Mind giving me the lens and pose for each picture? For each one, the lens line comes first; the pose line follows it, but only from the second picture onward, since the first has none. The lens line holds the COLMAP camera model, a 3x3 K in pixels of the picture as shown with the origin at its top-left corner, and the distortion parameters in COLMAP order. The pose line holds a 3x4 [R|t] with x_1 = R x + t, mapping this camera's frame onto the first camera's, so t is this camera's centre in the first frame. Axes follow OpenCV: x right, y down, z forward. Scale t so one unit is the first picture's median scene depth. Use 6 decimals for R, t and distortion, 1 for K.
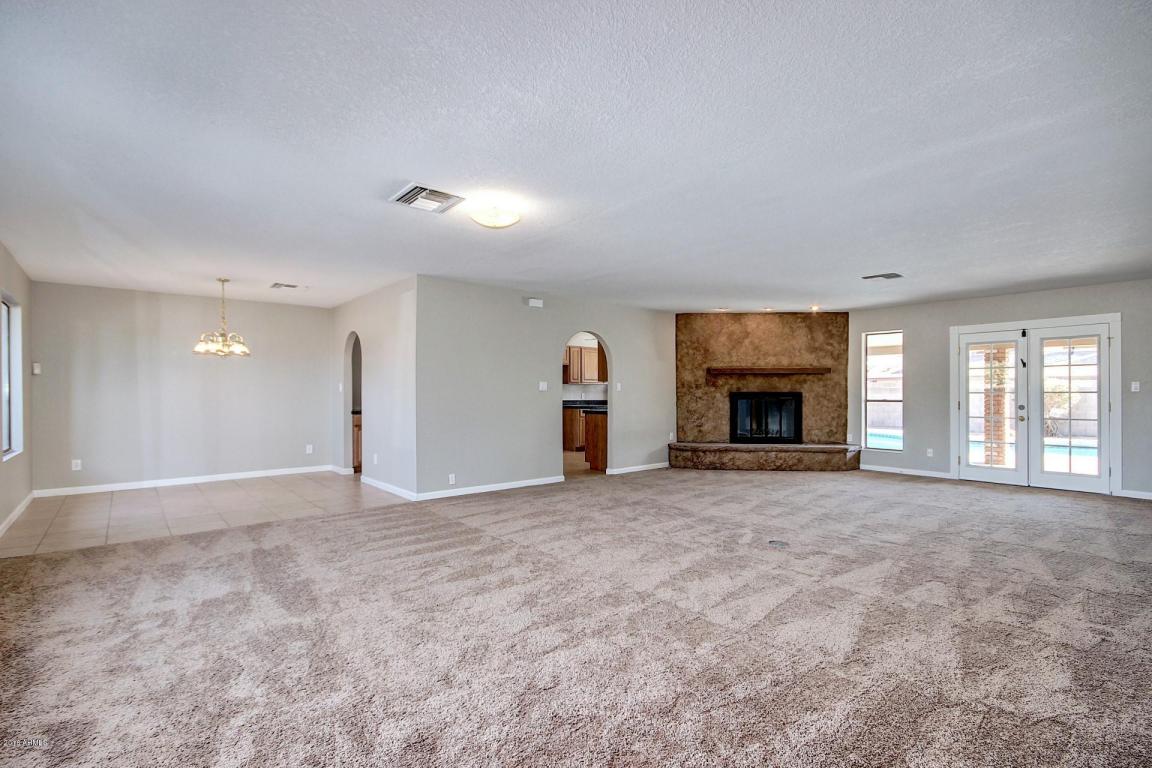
lens RADIAL K [[531.5, 0, 581.3], [0, 531.5, 394.1], [0, 0, 1]] dist [-0.006606, -0.000236]
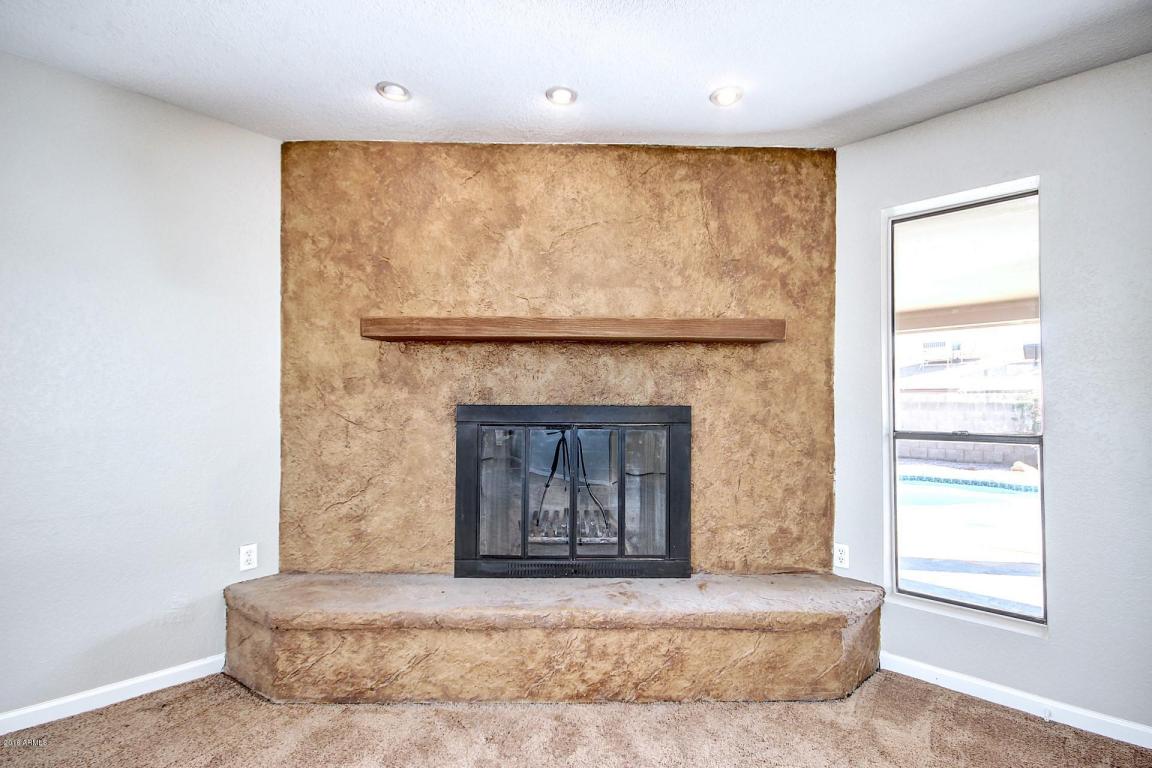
lens RADIAL K [[531.5, 0, 581.3], [0, 531.5, 394.1], [0, 0, 1]] dist [-0.006606, -0.000236]
pose [[0.995335, 0.007126, 0.096212, 0.322915], [-0.004403, 0.999584, -0.028488, -0.001301], [-0.096375, 0.027932, 0.994953, 0.700655]]
